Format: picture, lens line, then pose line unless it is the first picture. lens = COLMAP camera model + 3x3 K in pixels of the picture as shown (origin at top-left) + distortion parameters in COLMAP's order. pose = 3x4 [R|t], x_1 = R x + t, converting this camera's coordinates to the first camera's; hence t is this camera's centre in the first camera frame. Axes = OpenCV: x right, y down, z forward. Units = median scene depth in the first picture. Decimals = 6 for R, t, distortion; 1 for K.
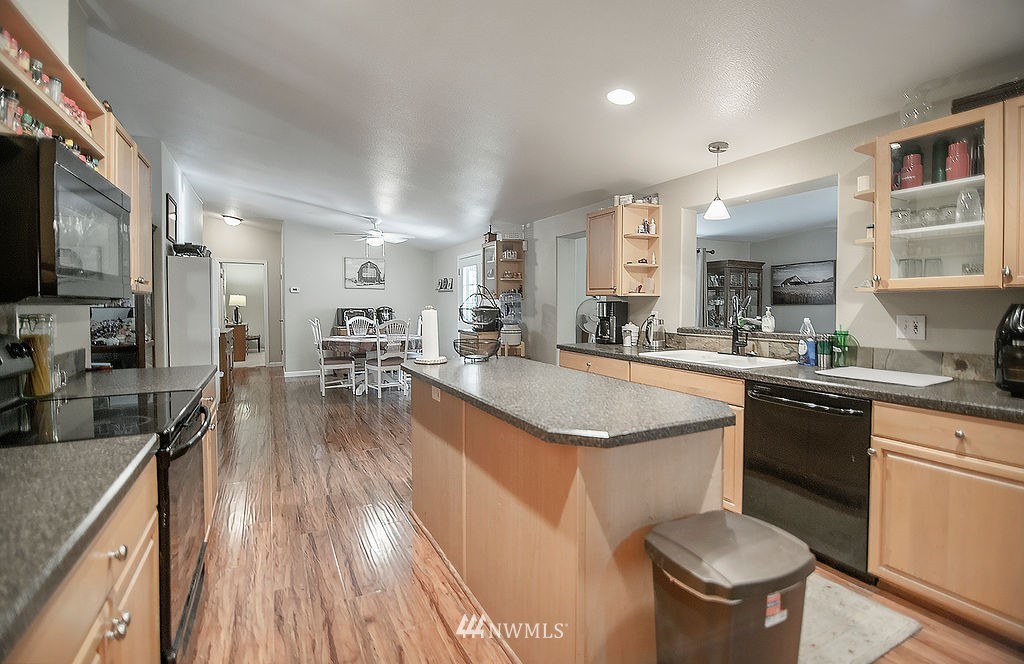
lens RADIAL K [[477.6, 0, 514.6], [0, 477.6, 313.7], [0, 0, 1]] dist [0.004441, -0.000140]
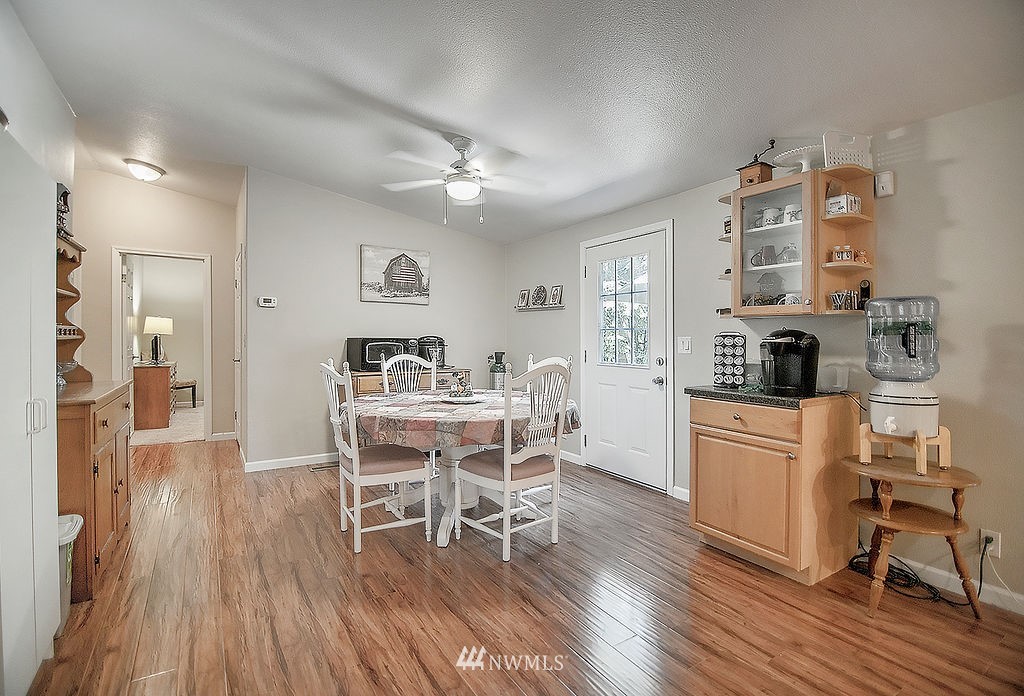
lens RADIAL K [[495.1, 0, 515.3], [0, 495.1, 340.3], [0, 0, 1]] dist [-0.000210, -0.000034]
pose [[0.996476, 0.005868, 0.083675, -0.235630], [-0.004533, 0.999859, -0.016139, -0.000516], [-0.083758, 0.015702, 0.996362, 0.440469]]
